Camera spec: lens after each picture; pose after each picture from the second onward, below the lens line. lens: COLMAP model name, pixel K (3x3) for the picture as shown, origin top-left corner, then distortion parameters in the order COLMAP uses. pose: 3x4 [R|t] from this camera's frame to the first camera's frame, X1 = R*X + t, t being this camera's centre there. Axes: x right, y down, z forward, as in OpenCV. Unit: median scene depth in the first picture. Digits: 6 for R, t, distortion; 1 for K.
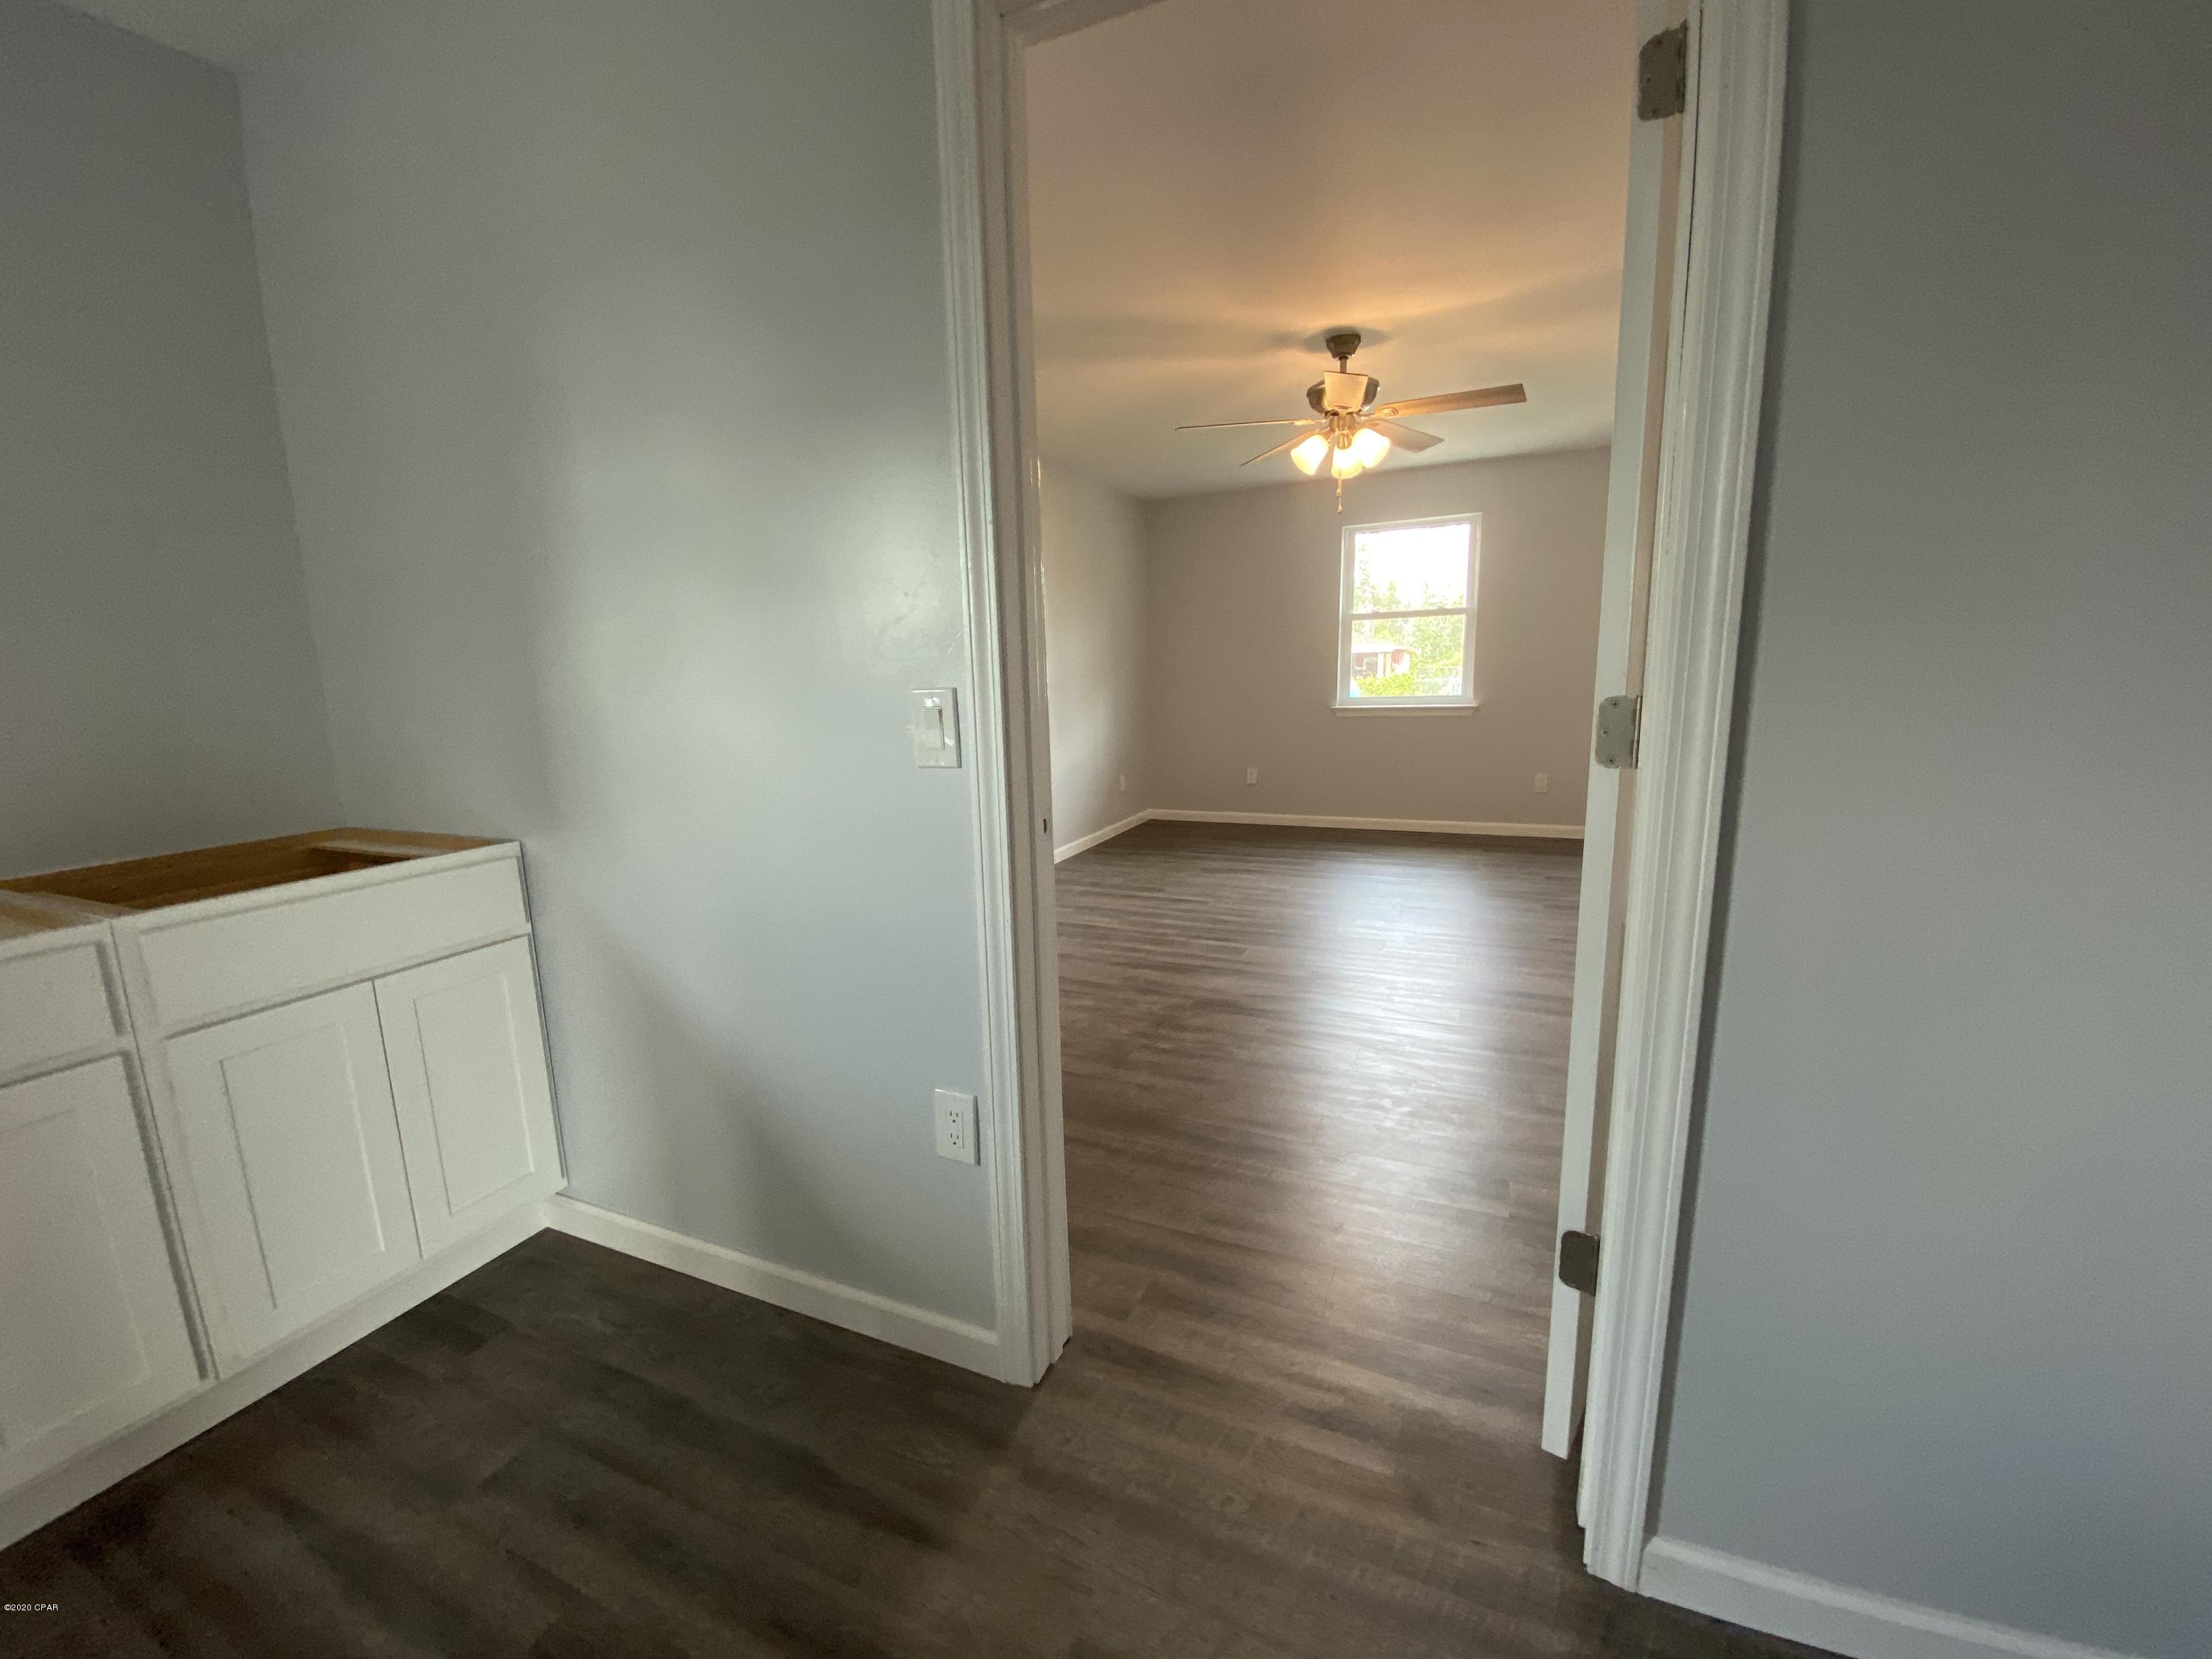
lens RADIAL K [[896.0, 0, 1097.0], [0, 896.0, 828.2], [0, 0, 1]] dist [0.030040, -0.024960]
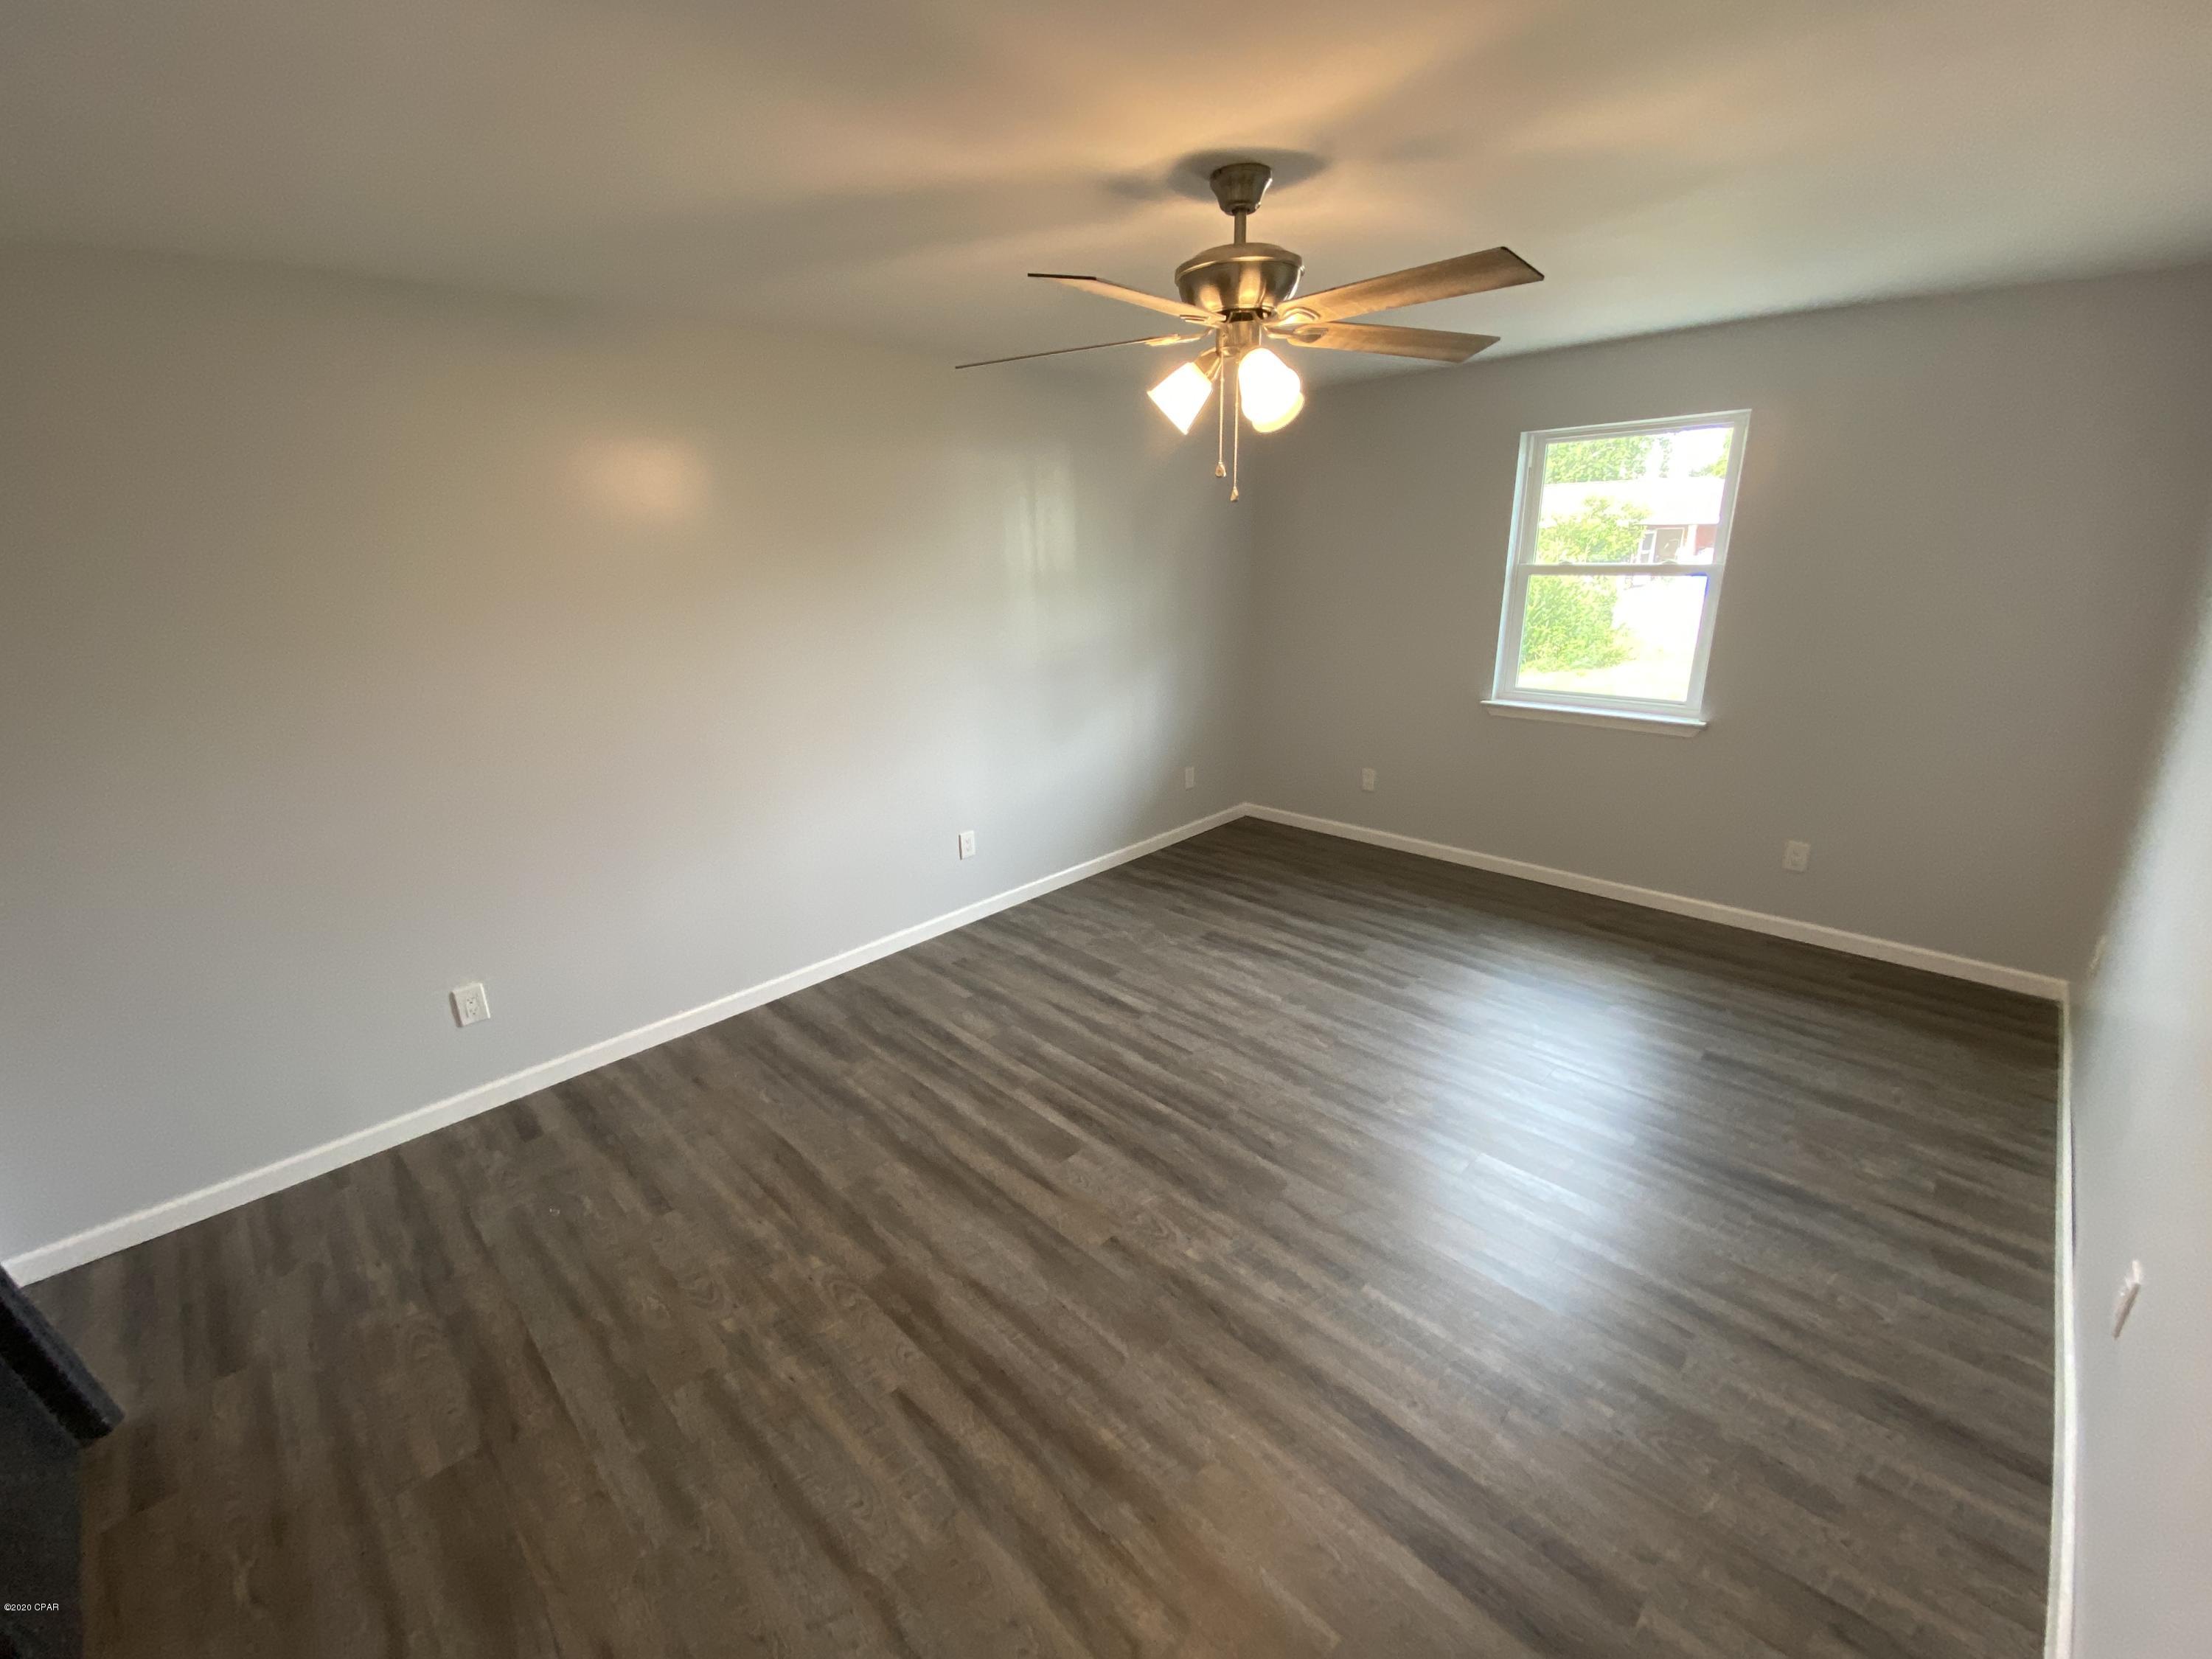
lens RADIAL K [[896.0, 0, 1097.0], [0, 896.0, 828.2], [0, 0, 1]] dist [0.030040, -0.024960]
pose [[0.936086, 0.111435, -0.333654, 0.345614], [-0.061138, 0.985601, 0.157650, -0.197571], [0.346417, -0.127175, 0.929420, 0.351765]]
